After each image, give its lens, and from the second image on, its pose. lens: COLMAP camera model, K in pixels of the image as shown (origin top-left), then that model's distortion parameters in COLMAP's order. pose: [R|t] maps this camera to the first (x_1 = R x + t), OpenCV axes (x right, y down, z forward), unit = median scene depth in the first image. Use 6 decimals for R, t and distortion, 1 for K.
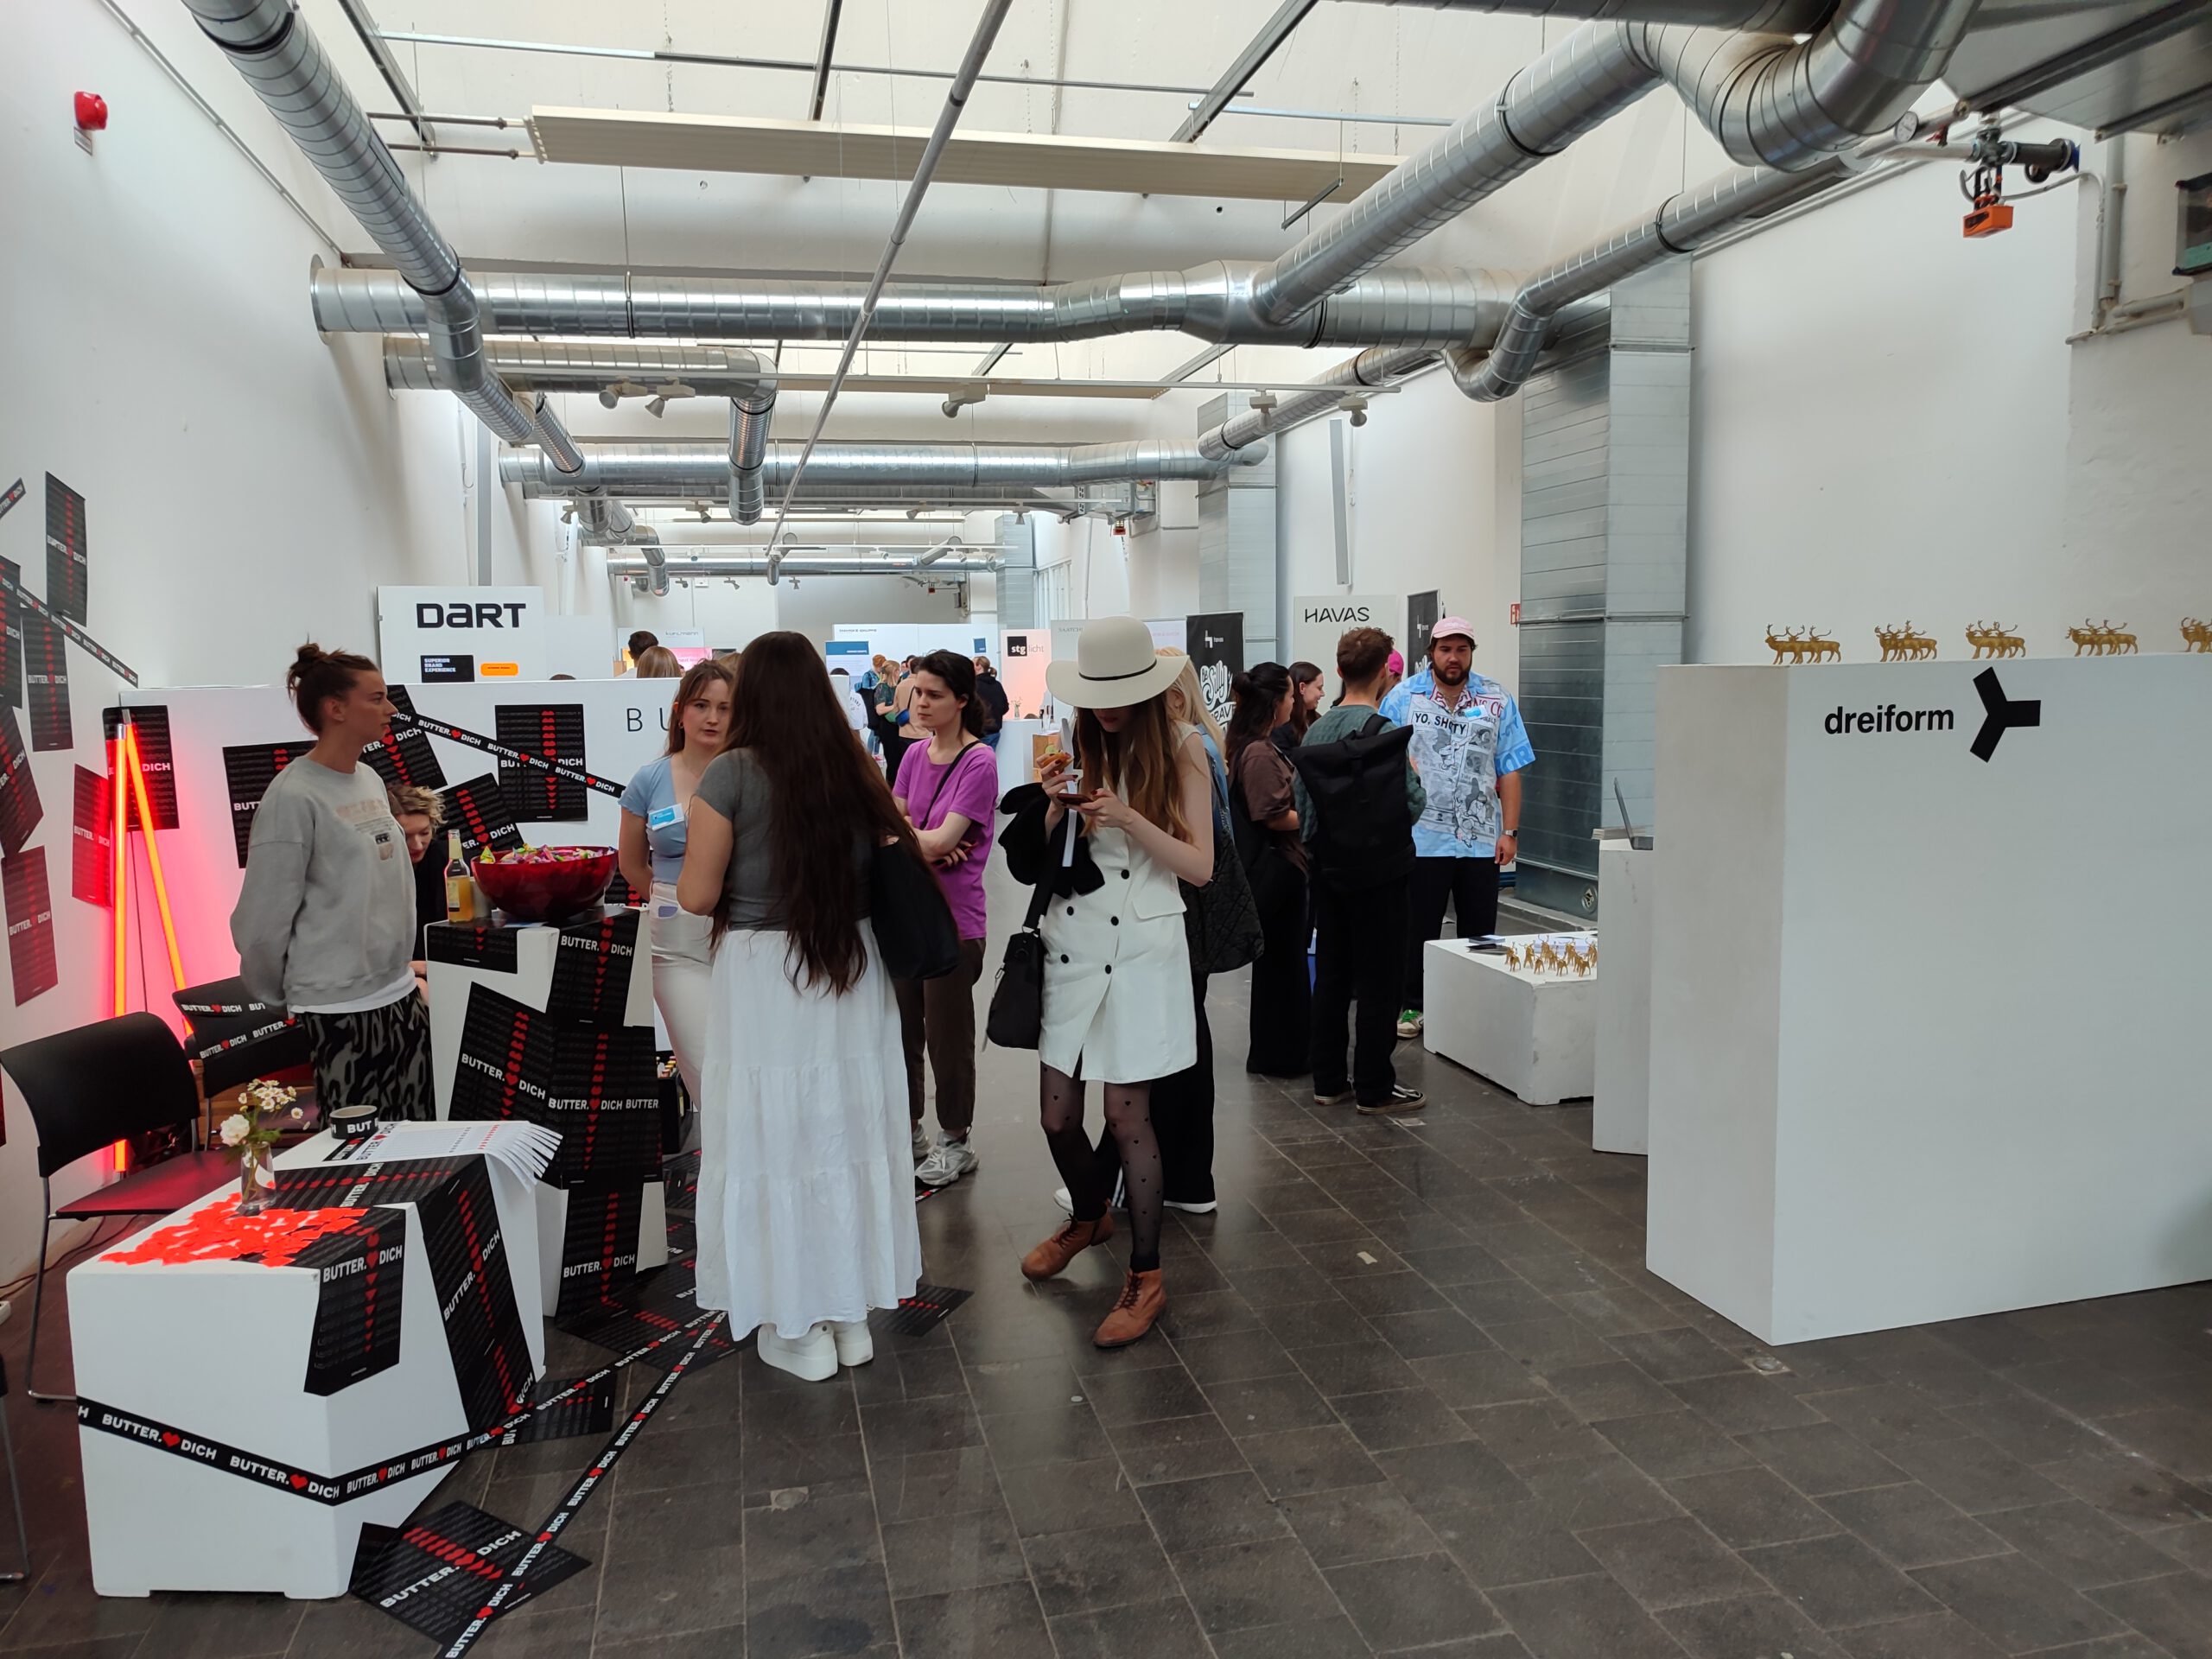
lens RADIAL K [[1618.9, 0, 1107.3], [0, 1618.9, 860.8], [0, 0, 1]] dist [0.003780, 0.003243]
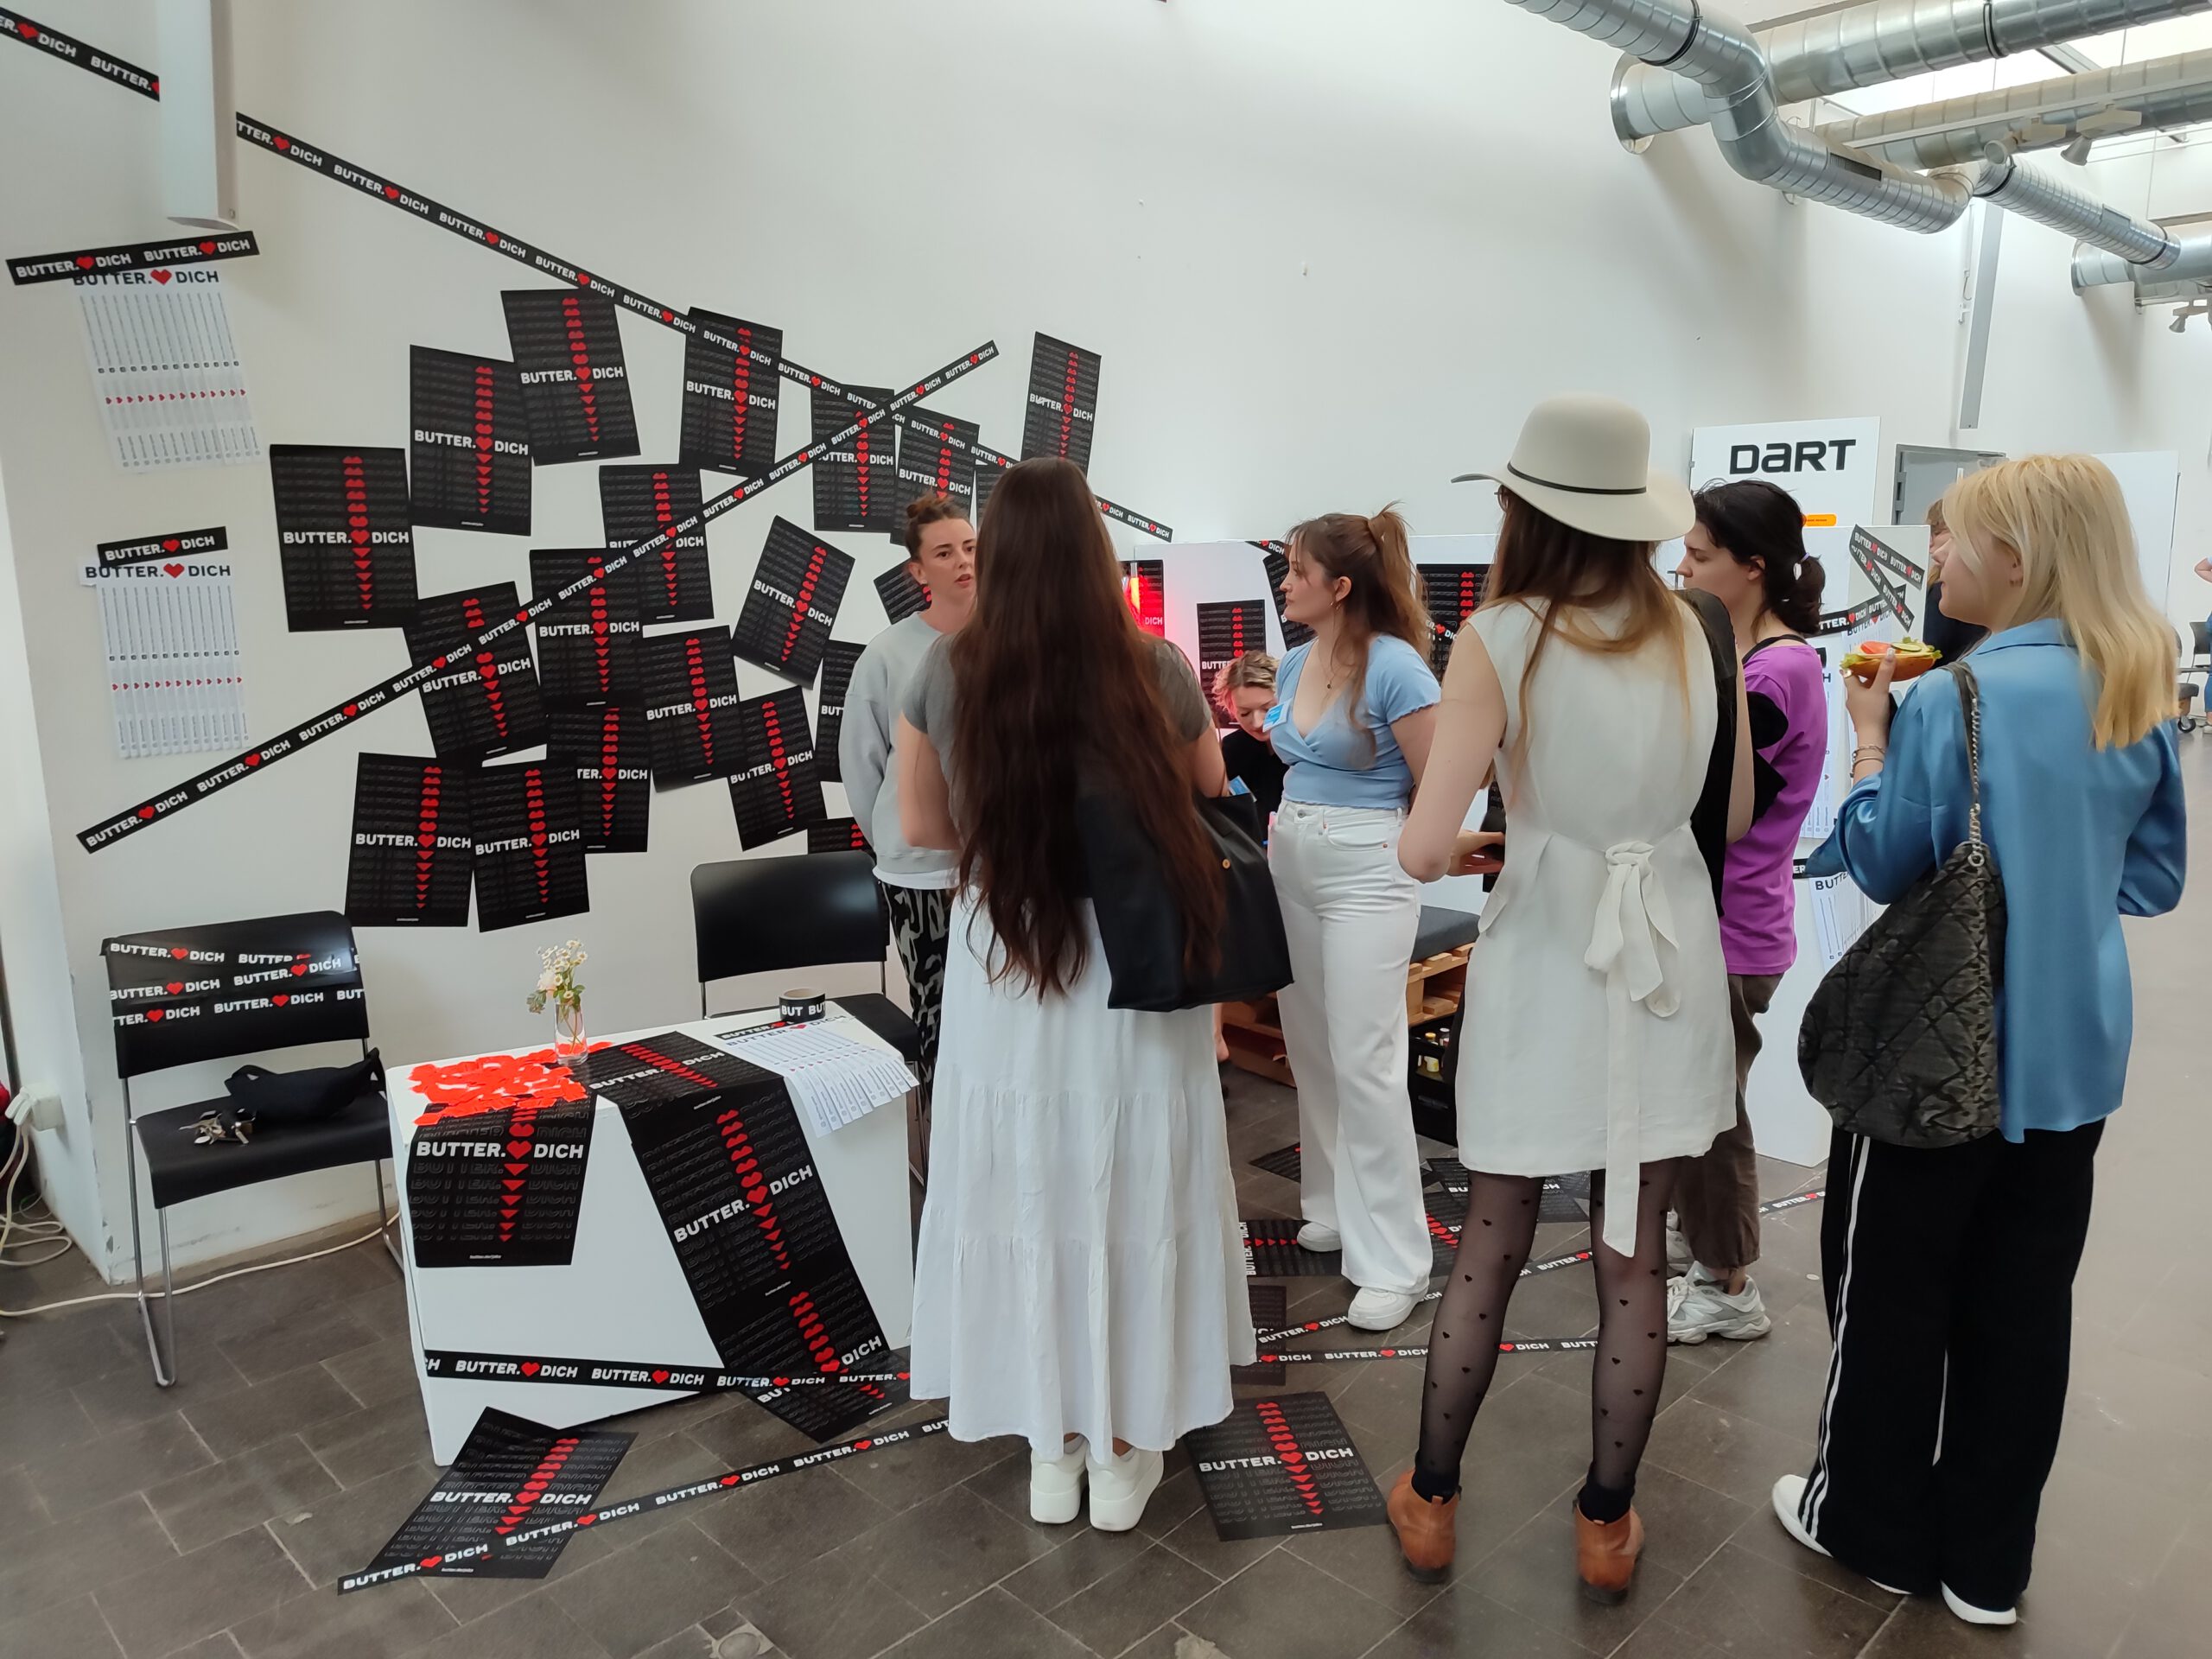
lens RADIAL K [[1599.6, 0, 1106.0], [0, 1599.6, 829.5], [0, 0, 1]] dist [0.004828, -0.000178]
pose [[0.515271, 0.154980, -0.842898, 0.363461], [-0.096427, 0.987752, 0.122667, -0.064181], [0.851585, 0.018072, 0.523904, 0.609631]]
